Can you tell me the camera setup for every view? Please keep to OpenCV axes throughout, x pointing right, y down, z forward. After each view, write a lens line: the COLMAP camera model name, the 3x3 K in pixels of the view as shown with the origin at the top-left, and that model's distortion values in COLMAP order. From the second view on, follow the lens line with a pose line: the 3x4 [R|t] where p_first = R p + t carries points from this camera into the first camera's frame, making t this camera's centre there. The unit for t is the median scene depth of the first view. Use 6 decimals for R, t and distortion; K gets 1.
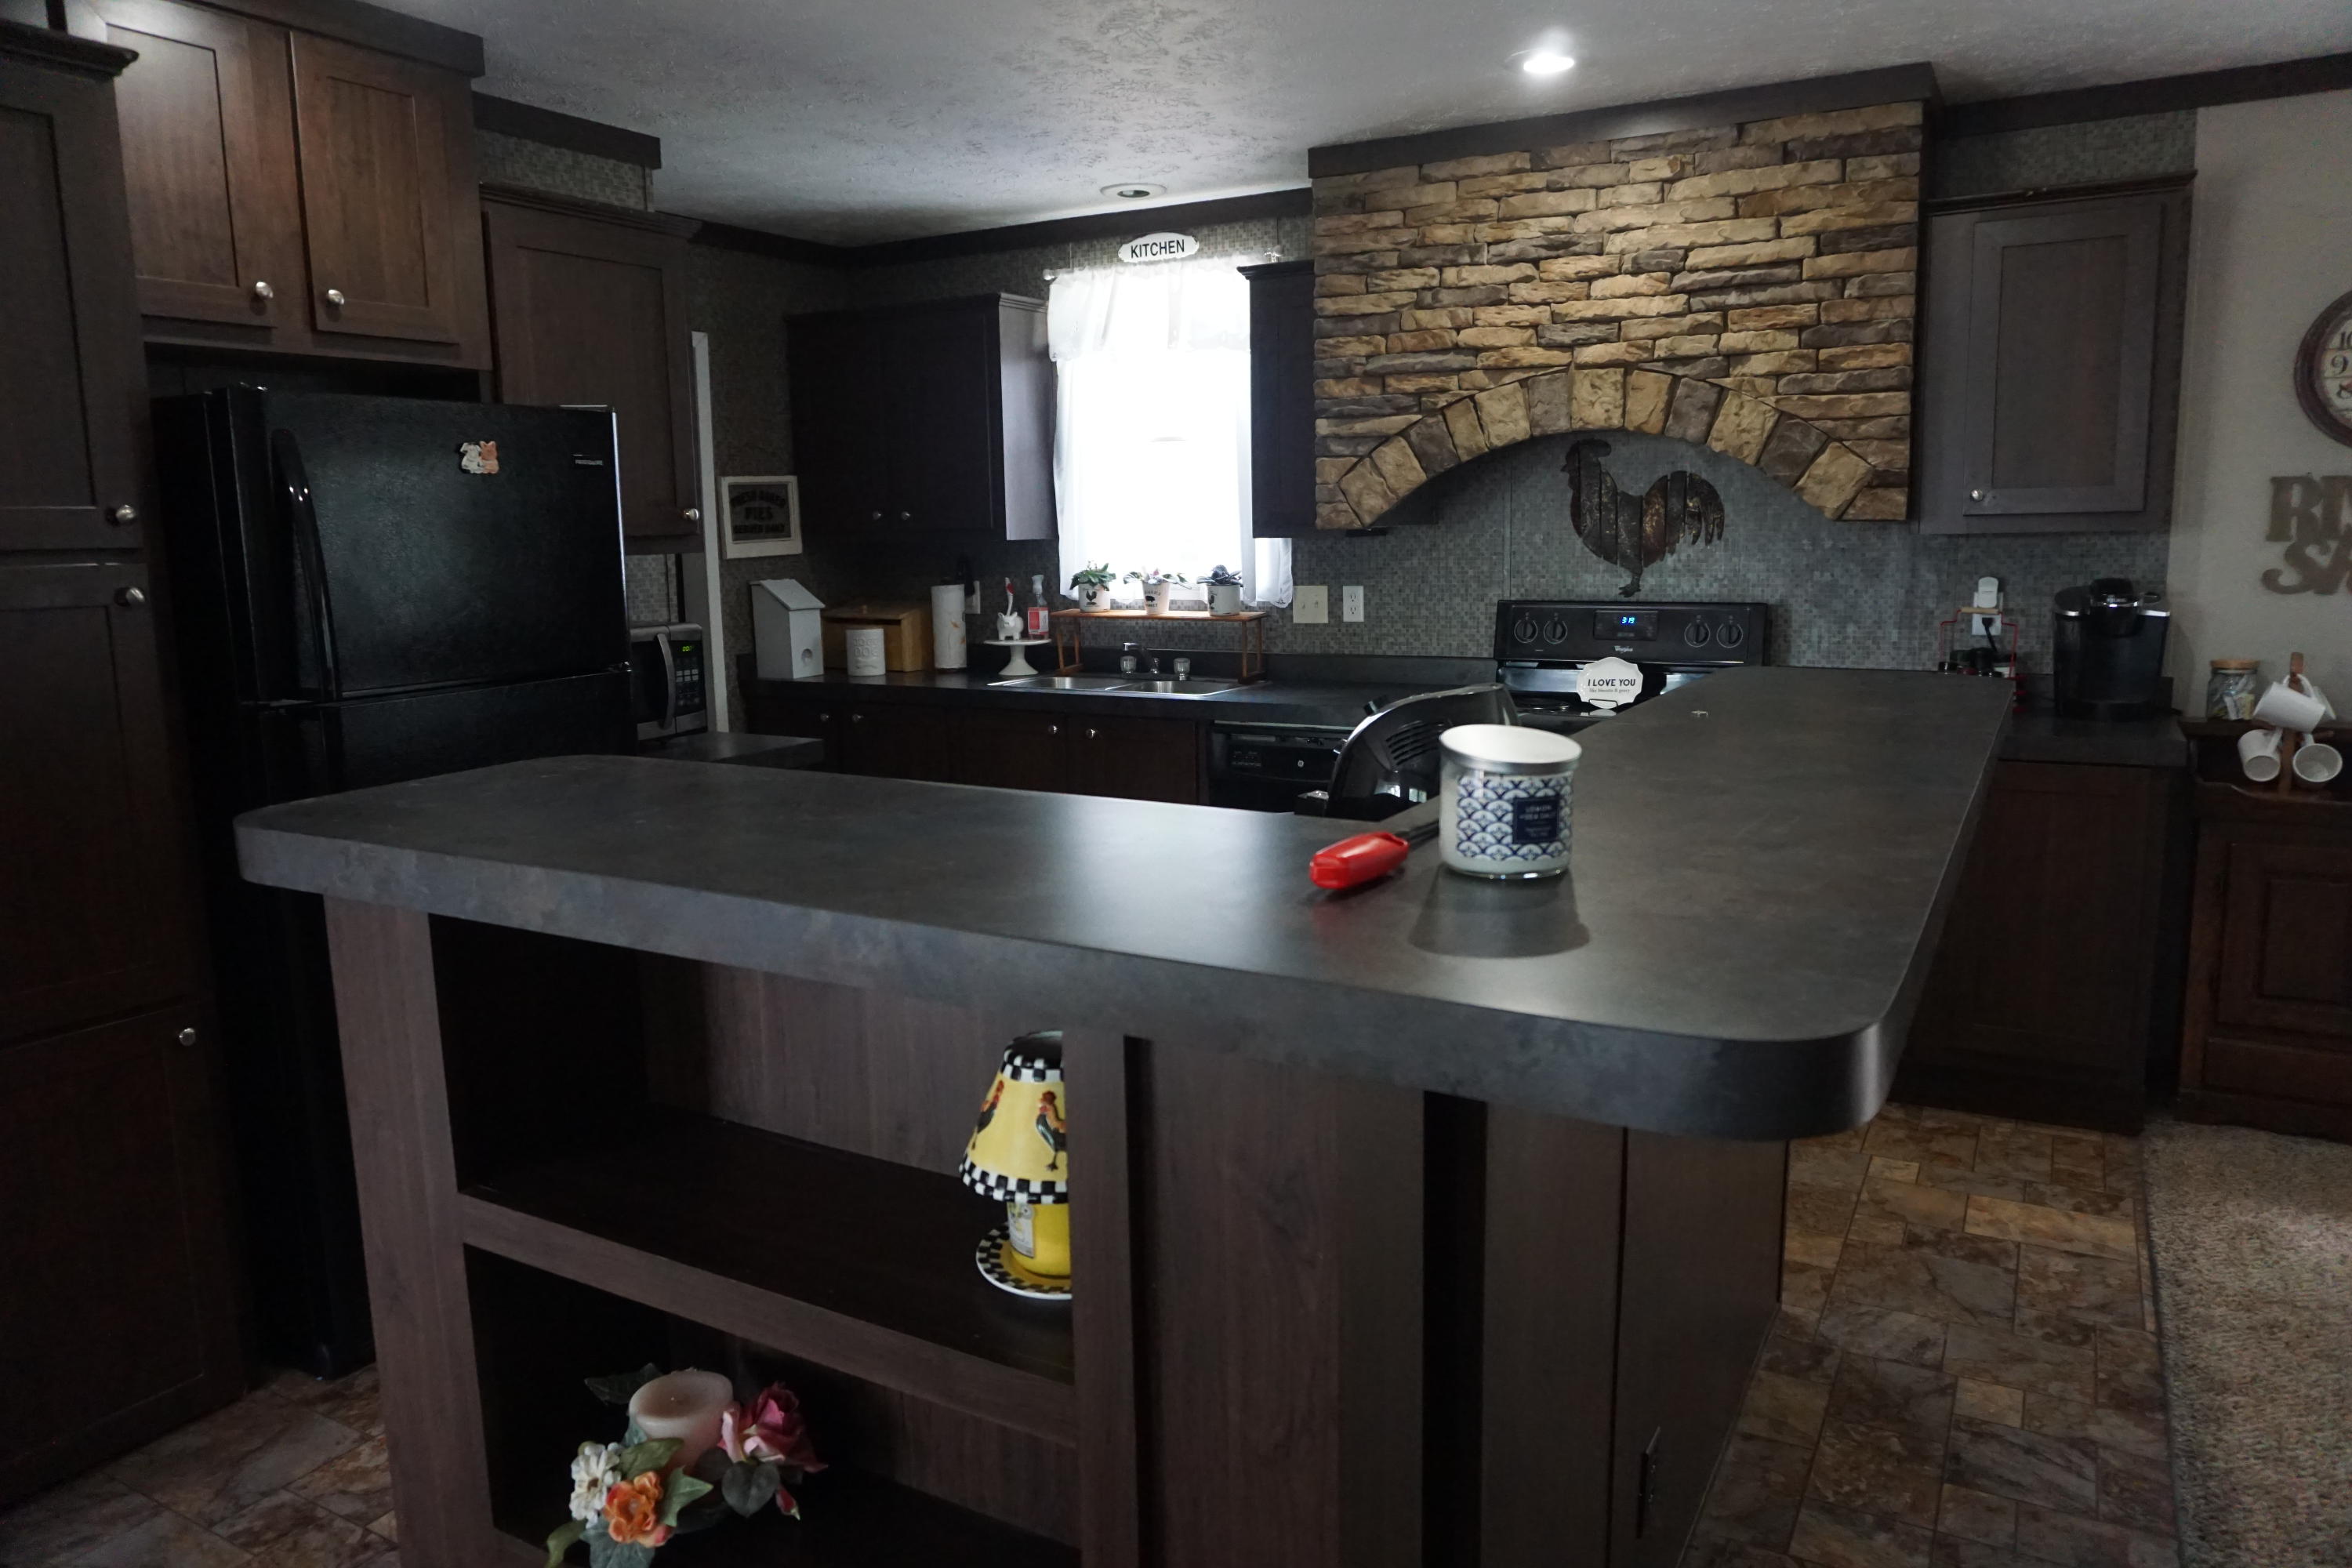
lens RADIAL K [[1574.7, 0, 1184.0], [0, 1574.7, 776.6], [0, 0, 1]] dist [-0.047064, 0.025472]
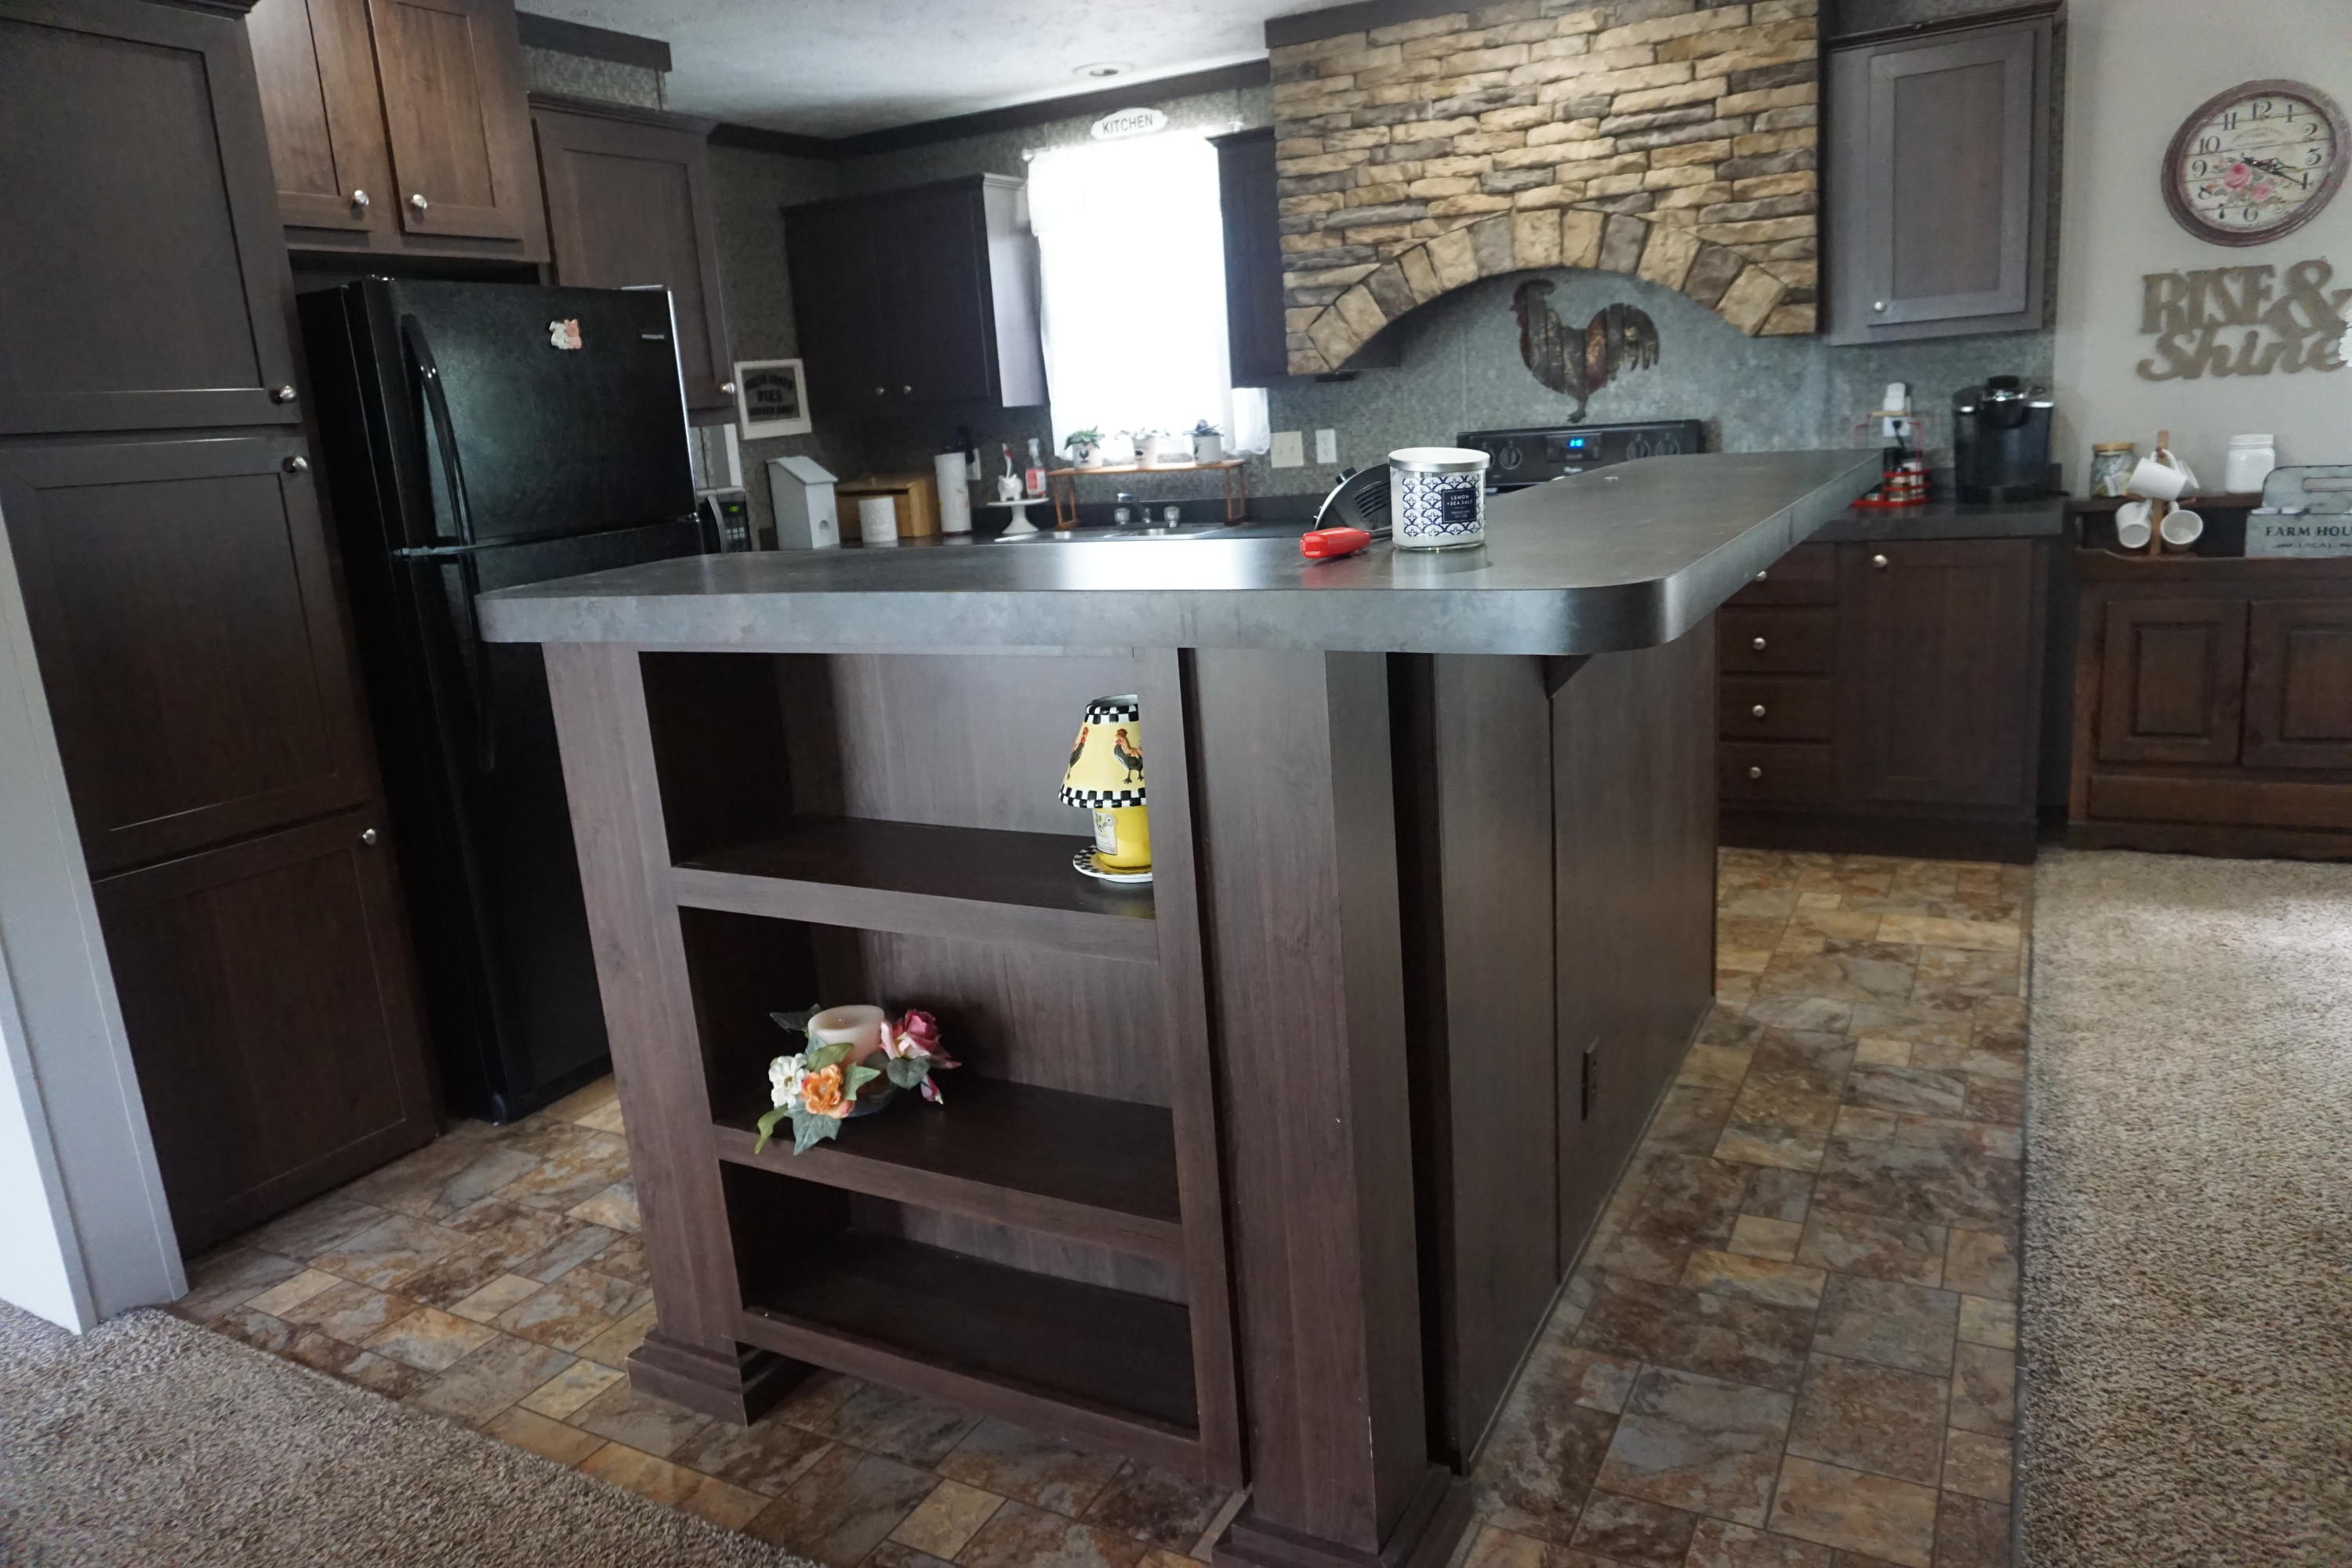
lens RADIAL K [[1571.7, 0, 1187.7], [0, 1571.7, 776.6], [0, 0, 1]] dist [-0.054457, 0.040810]
pose [[0.998233, -0.058917, 0.007737, -0.013375], [0.058236, 0.995863, 0.069755, 0.048566], [-0.011815, -0.069181, 0.997534, -0.127816]]
